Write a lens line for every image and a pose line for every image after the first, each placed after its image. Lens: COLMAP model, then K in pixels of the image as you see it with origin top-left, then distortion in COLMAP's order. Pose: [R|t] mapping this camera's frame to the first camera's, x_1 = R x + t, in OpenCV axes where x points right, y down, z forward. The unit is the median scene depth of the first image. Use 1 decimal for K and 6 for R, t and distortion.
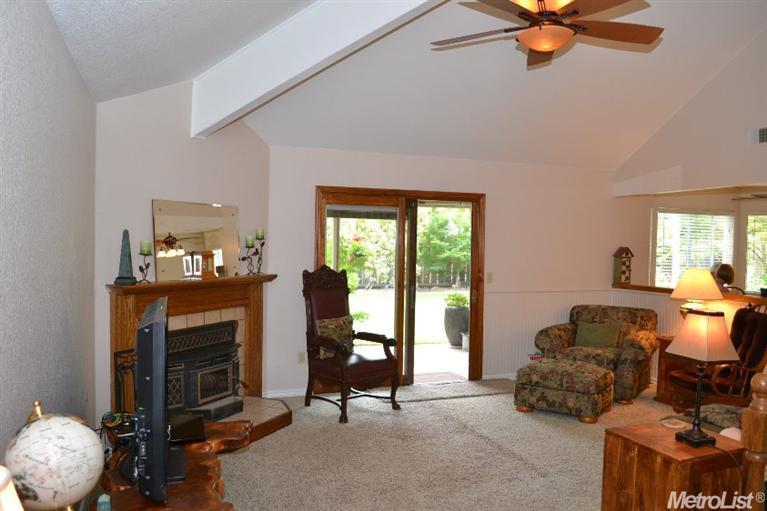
lens RADIAL K [[615.6, 0, 383.5], [0, 615.6, 255.5], [0, 0, 1]] dist [-0.097784, 0.066797]
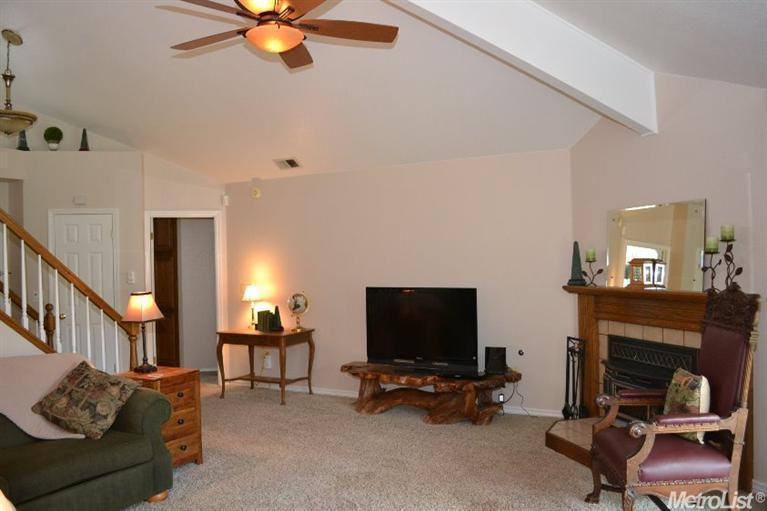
lens RADIAL K [[615.6, 0, 383.5], [0, 615.6, 255.5], [0, 0, 1]] dist [-0.097784, 0.066797]
pose [[-0.728002, -0.001676, -0.685573, 0.600055], [-0.001466, 0.999999, -0.000888, -0.010168], [0.685573, 0.000358, -0.728004, 1.374317]]
